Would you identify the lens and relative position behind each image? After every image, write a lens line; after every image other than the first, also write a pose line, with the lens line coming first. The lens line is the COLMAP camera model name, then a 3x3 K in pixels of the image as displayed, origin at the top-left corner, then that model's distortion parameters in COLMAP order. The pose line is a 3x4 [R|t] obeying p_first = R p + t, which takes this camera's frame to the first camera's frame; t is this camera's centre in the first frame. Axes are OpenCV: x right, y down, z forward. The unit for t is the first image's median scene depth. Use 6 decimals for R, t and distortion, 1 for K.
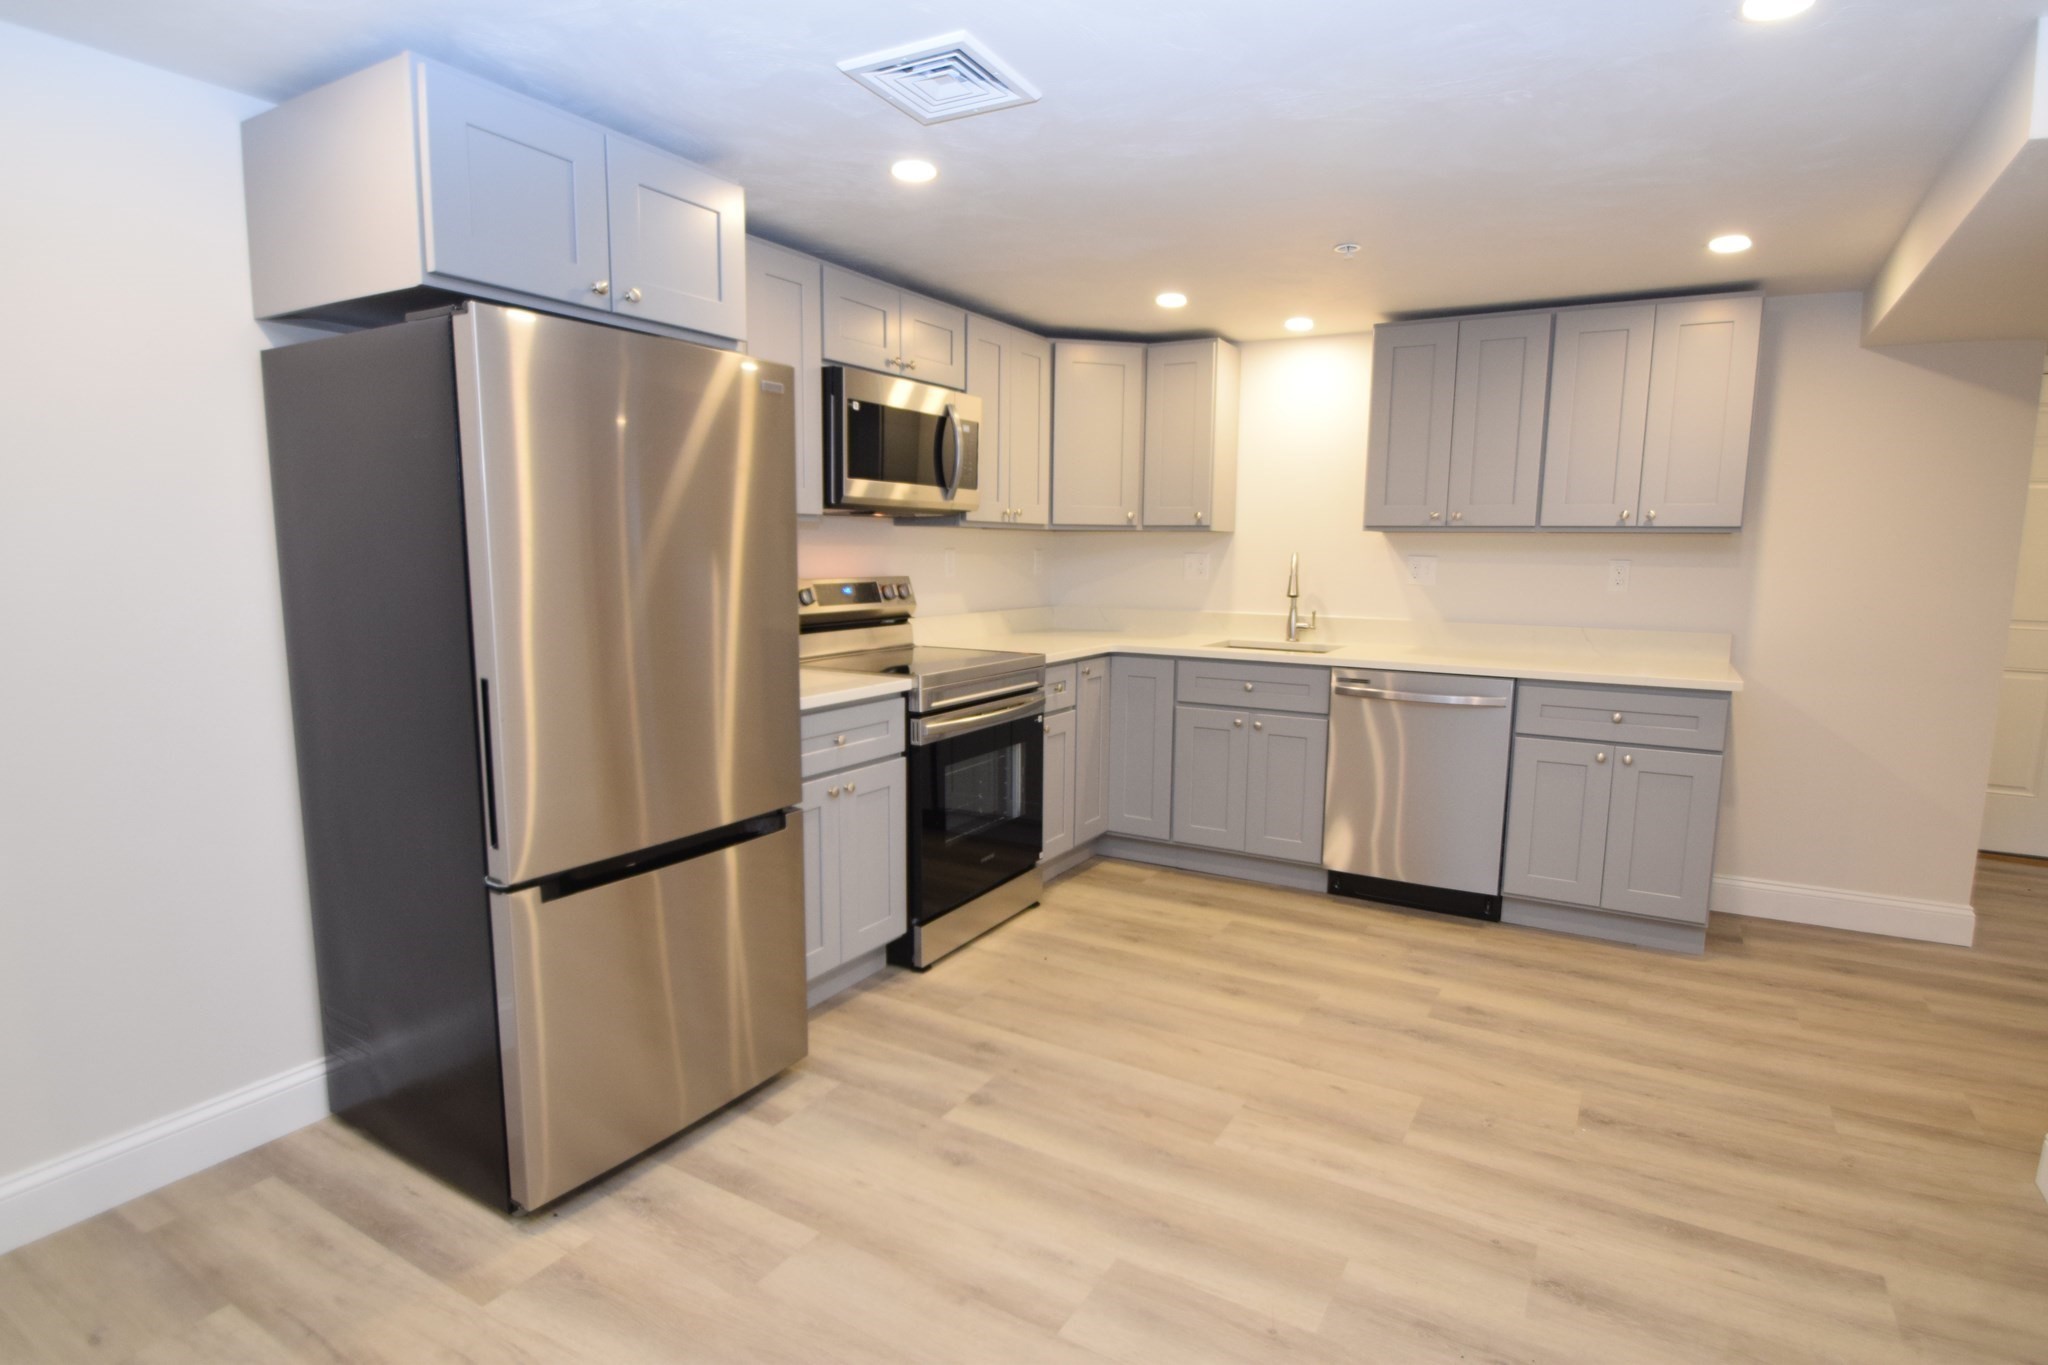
lens RADIAL K [[1074.2, 0, 1018.8], [0, 1074.2, 695.0], [0, 0, 1]] dist [-0.006602, -0.007225]
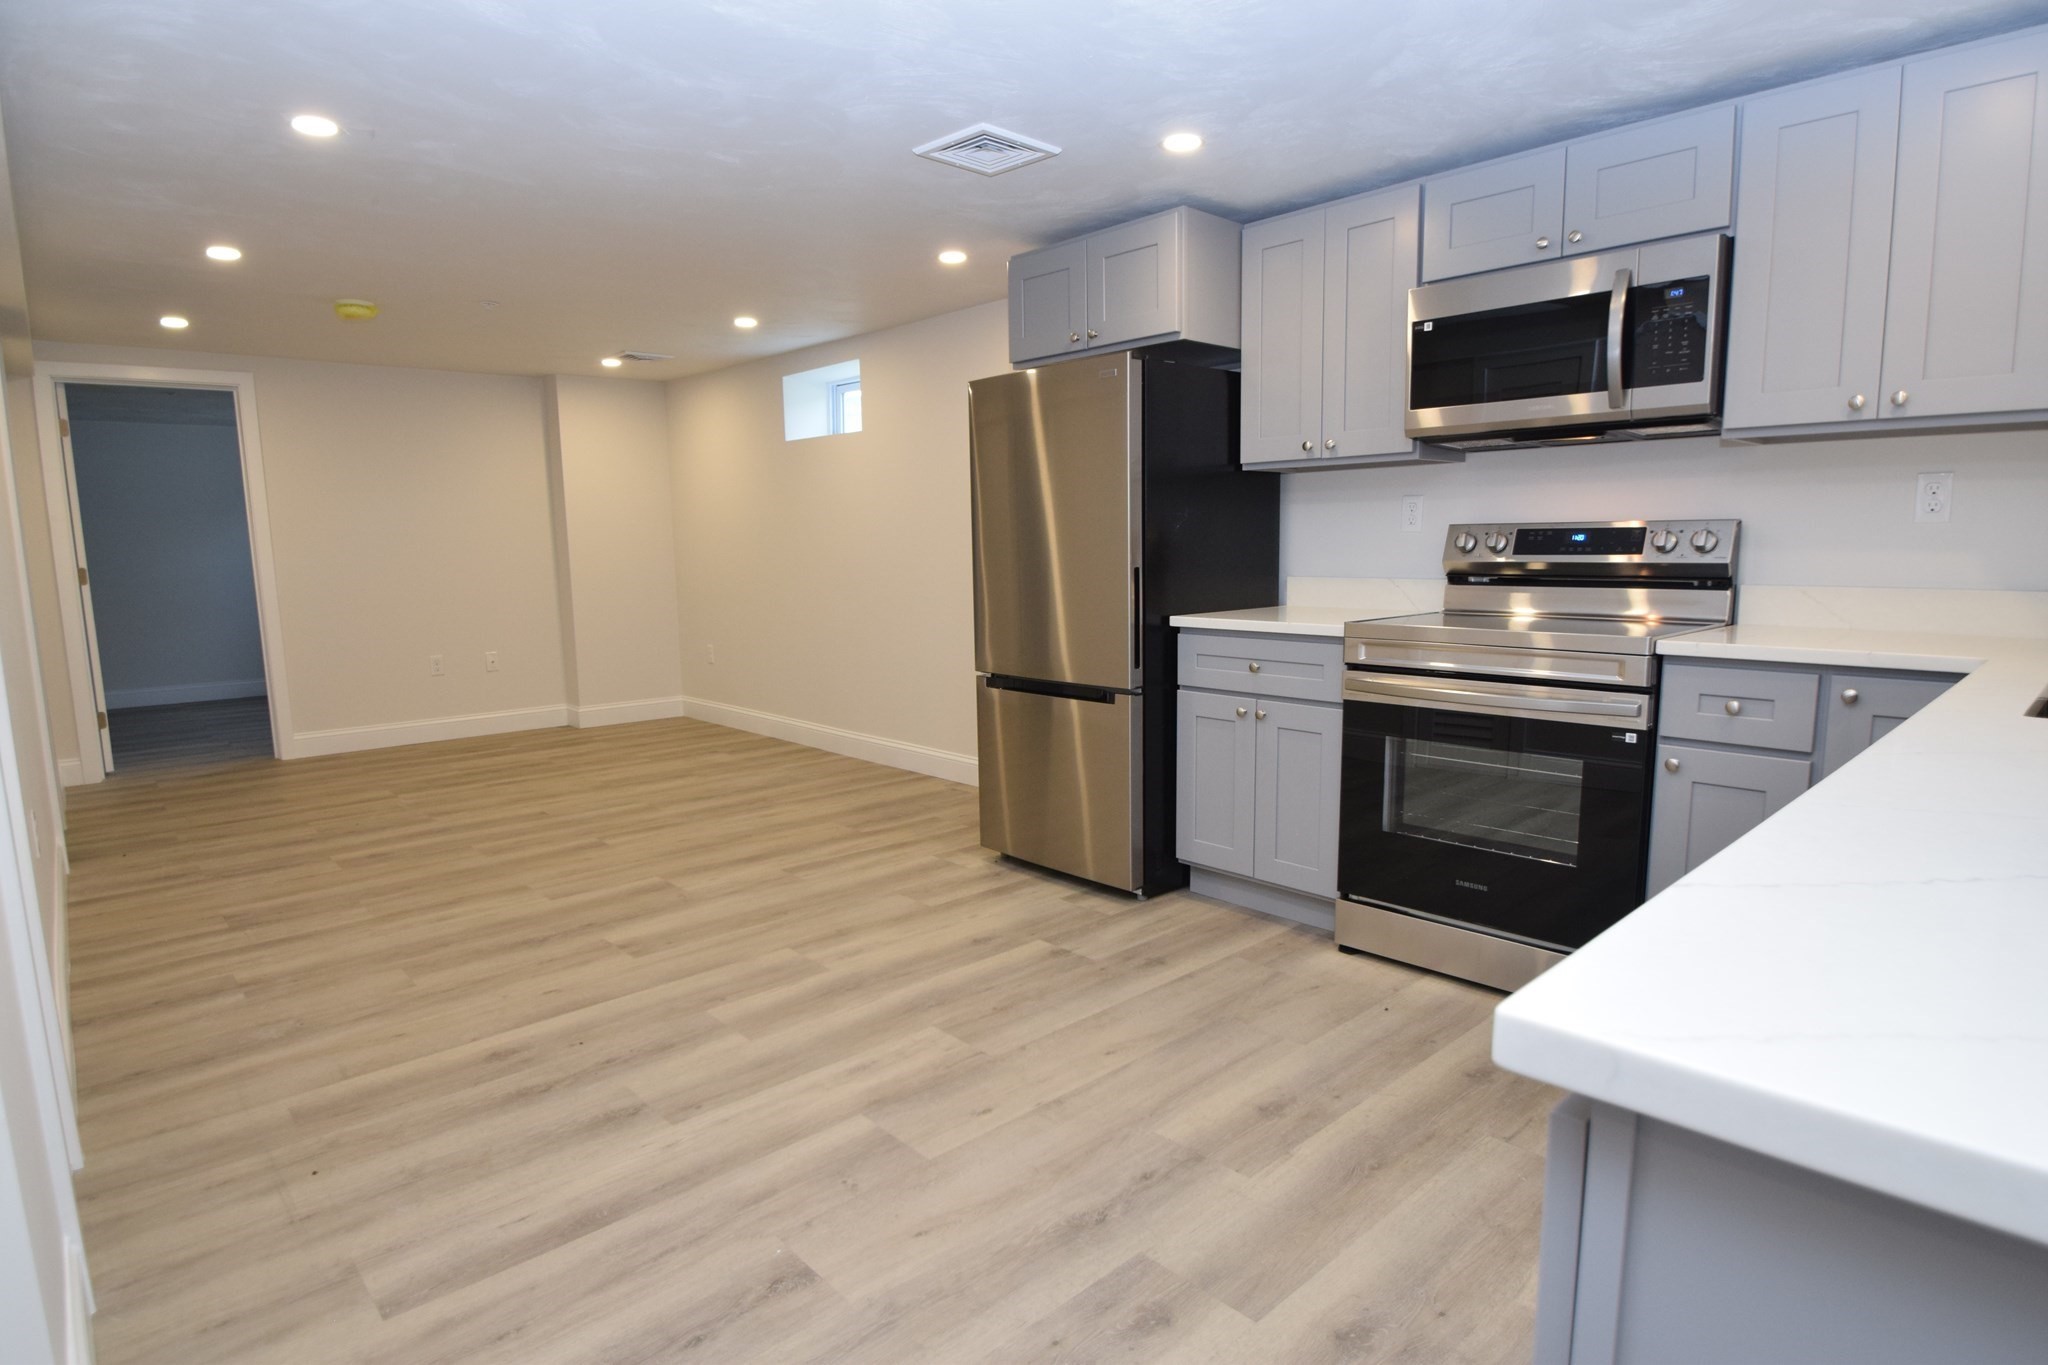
lens RADIAL K [[1074.2, 0, 1022.3], [0, 1074.2, 681.8], [0, 0, 1]] dist [-0.006602, -0.007225]
pose [[-0.280380, 0.113969, -0.953099, 1.140132], [-0.124023, 0.980302, 0.153707, -0.098606], [0.951843, 0.161303, -0.260722, 1.301226]]
